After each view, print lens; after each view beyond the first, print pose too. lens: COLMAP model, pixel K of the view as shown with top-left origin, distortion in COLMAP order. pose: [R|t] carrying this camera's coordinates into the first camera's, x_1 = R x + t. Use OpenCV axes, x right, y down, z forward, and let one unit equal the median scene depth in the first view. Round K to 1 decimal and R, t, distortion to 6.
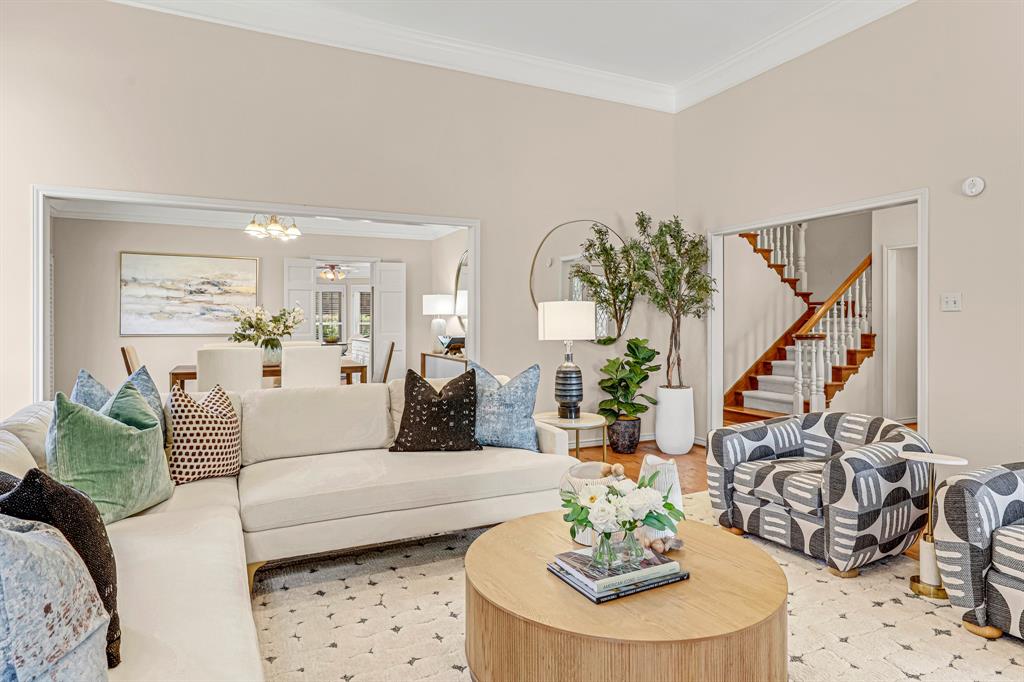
lens RADIAL K [[597.8, 0, 517.4], [0, 597.8, 325.0], [0, 0, 1]] dist [0.000134, 0.000994]
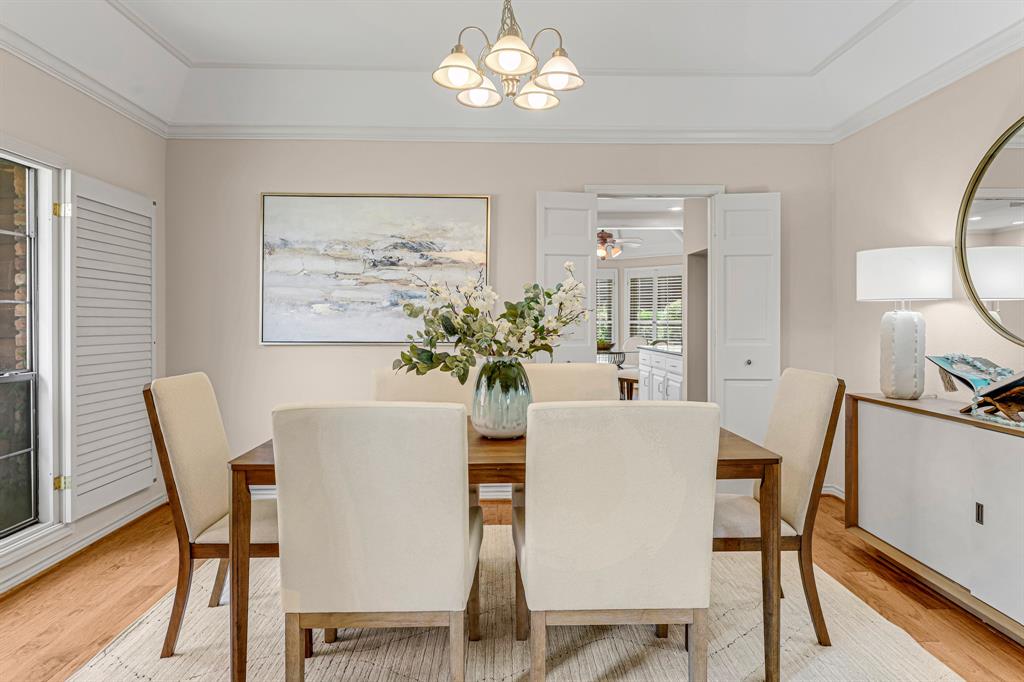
lens RADIAL K [[597.8, 0, 517.4], [0, 597.8, 325.0], [0, 0, 1]] dist [0.000134, 0.000994]
pose [[0.917564, 0.001987, -0.397583, -0.233998], [-0.000899, 0.999995, 0.002923, -0.001799], [0.397587, -0.002325, 0.917561, 0.606231]]
